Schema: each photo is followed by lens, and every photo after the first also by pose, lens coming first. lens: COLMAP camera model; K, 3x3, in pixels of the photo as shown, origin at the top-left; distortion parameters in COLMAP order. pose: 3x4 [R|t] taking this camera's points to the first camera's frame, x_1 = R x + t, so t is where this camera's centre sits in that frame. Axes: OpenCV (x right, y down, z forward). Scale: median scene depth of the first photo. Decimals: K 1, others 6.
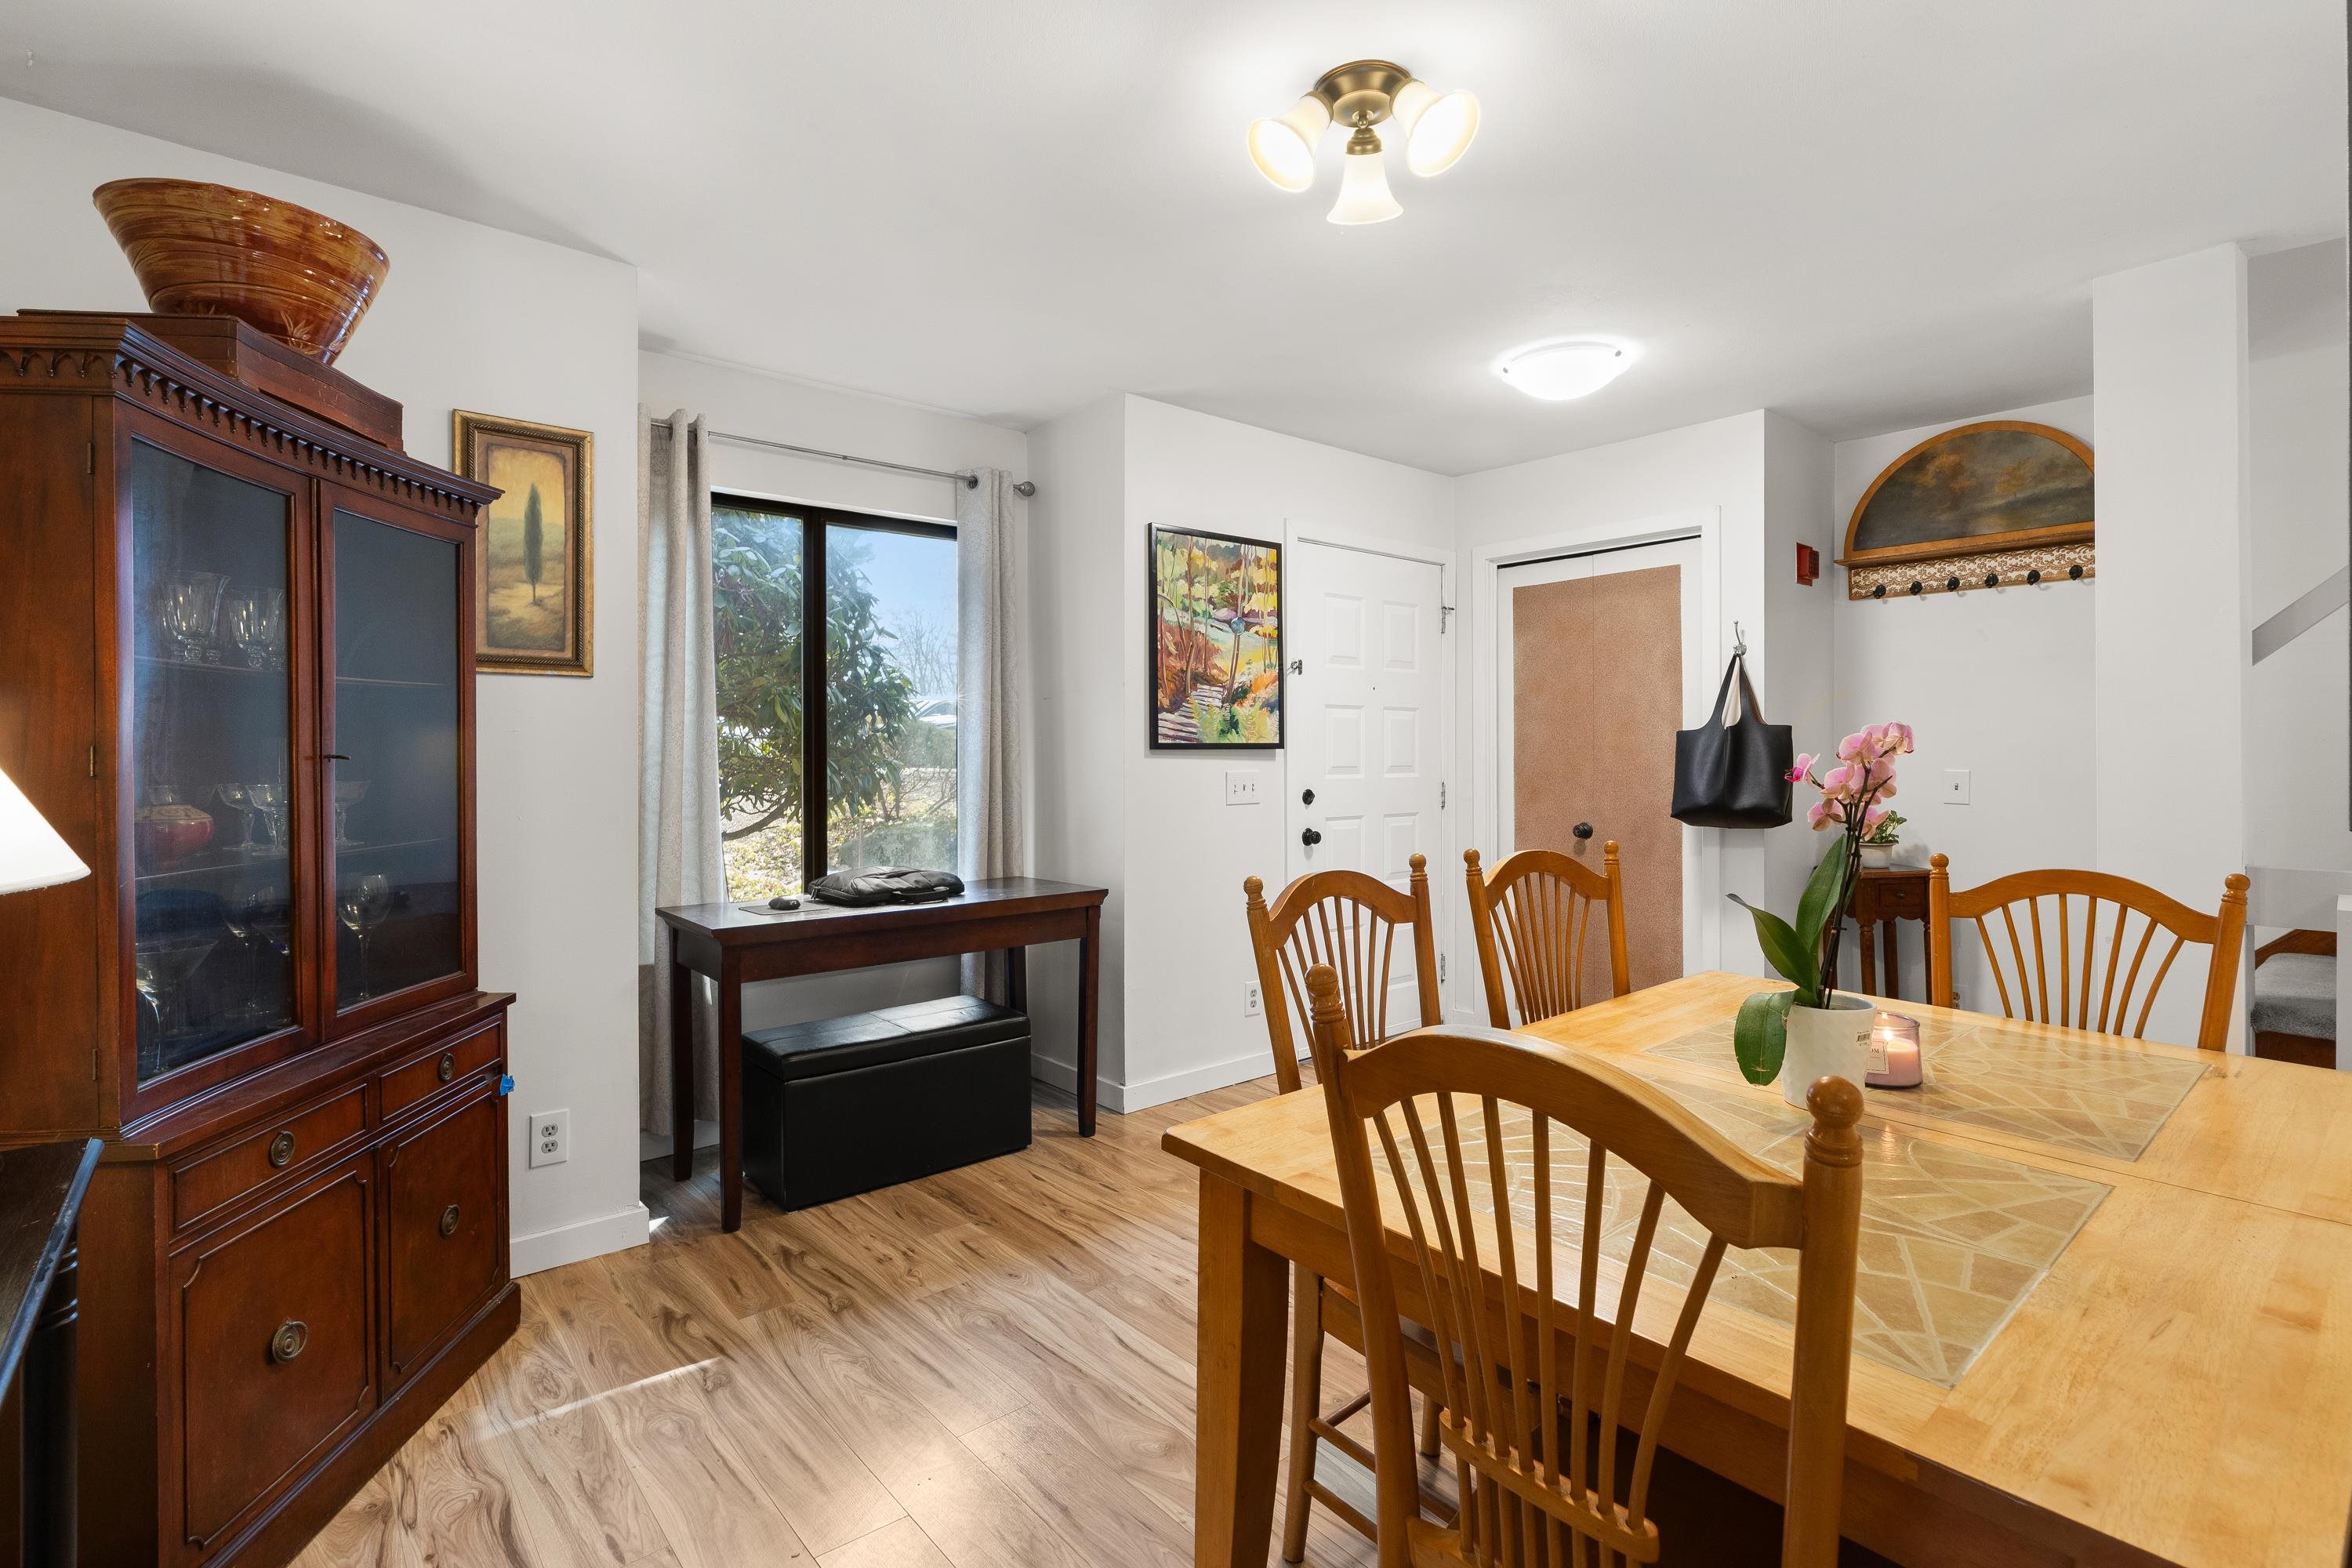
lens RADIAL K [[1094.0, 0, 1190.7], [0, 1094.0, 760.4], [0, 0, 1]] dist [-0.000450, -0.000813]
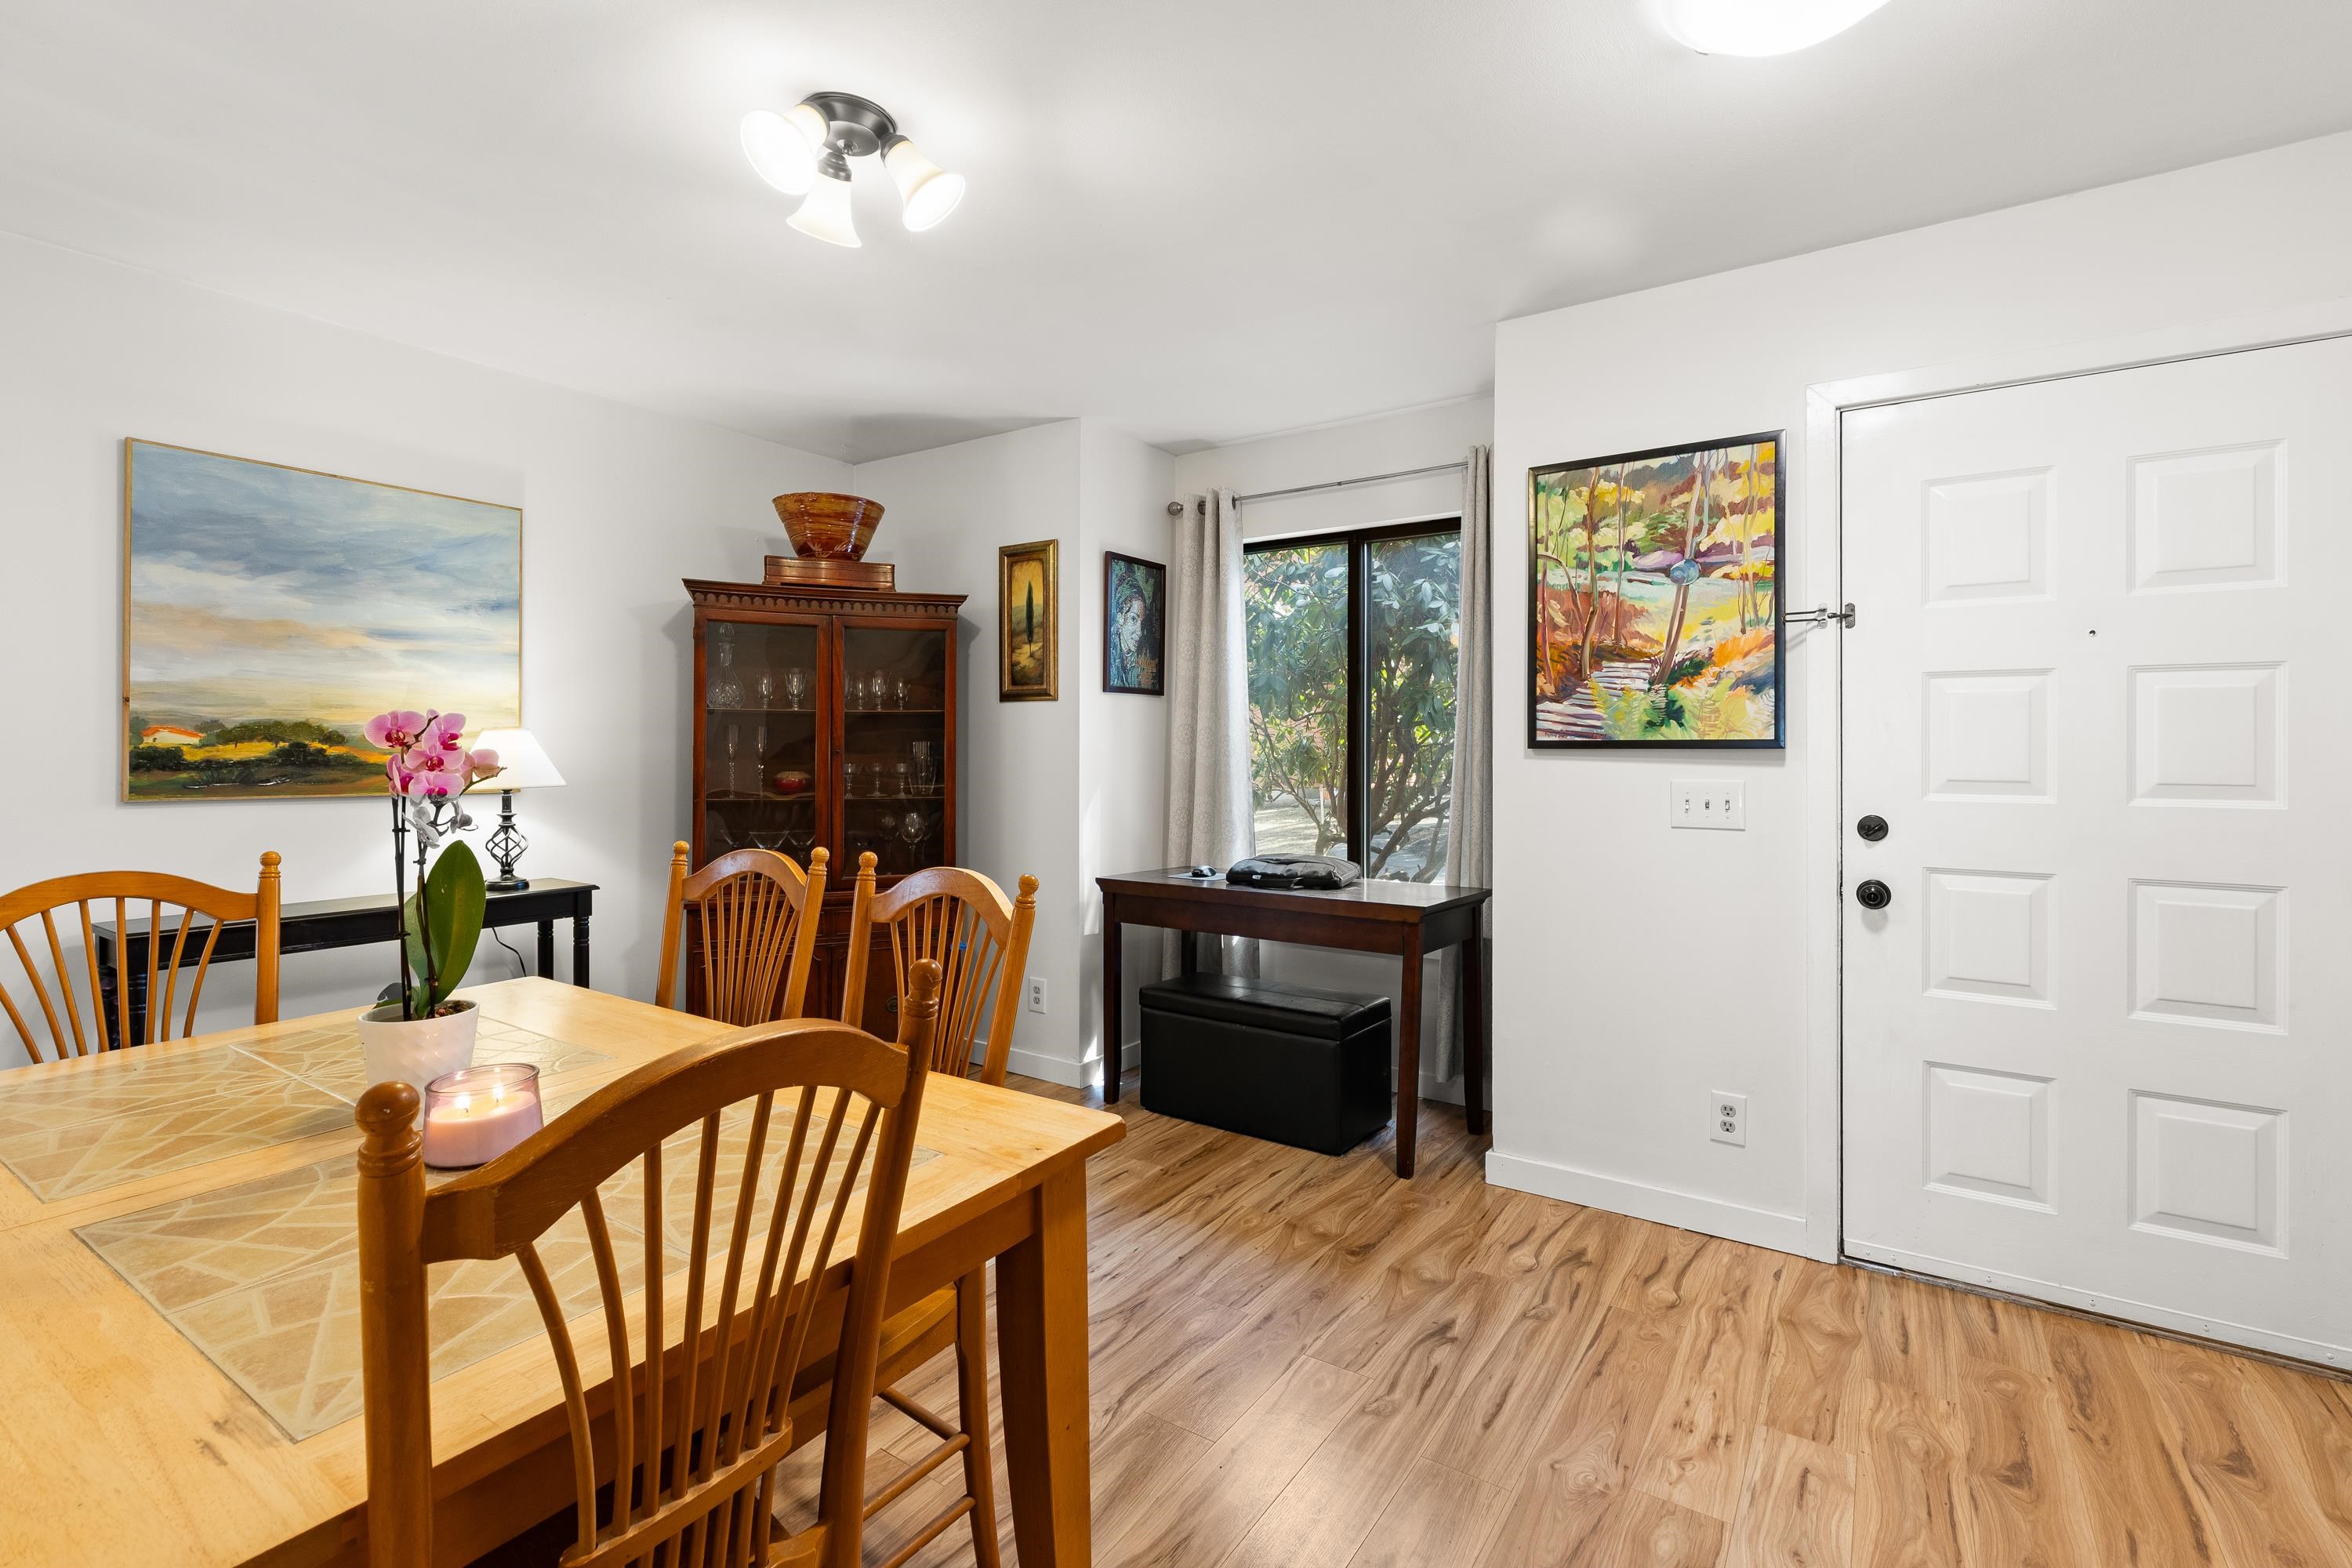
lens RADIAL K [[1067.4, 0, 1193.6], [0, 1067.4, 752.9], [0, 0, 1]] dist [0.005631, -0.001018]
pose [[0.277575, 0.004573, -0.960693, 0.624471], [-0.012078, 0.999926, 0.001270, -0.004612], [0.960628, 0.011251, 0.277610, 0.519428]]
